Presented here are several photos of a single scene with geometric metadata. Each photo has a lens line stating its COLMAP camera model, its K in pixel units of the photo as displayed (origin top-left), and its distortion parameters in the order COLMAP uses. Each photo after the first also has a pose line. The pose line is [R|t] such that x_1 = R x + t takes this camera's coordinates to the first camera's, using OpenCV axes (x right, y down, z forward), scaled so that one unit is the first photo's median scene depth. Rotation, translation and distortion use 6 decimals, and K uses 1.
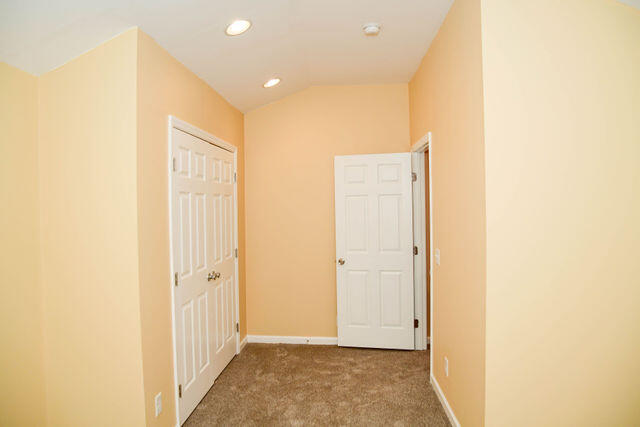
lens RADIAL K [[440.2, 0, 319.5], [0, 440.2, 212.2], [0, 0, 1]] dist [-0.079400, 0.030290]
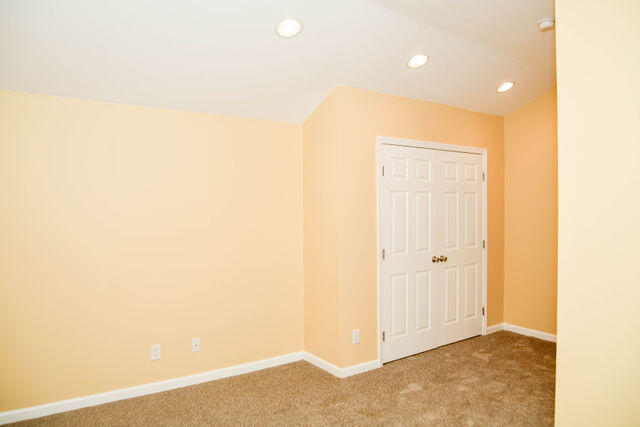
lens RADIAL K [[440.2, 0, 324.0], [0, 440.2, 210.1], [0, 0, 1]] dist [-0.079400, 0.030290]
pose [[0.623579, 0.009685, -0.781700, 0.518276], [-0.014564, 0.999894, 0.000771, 0.014252], [0.781625, 0.010904, 0.623654, -0.011614]]
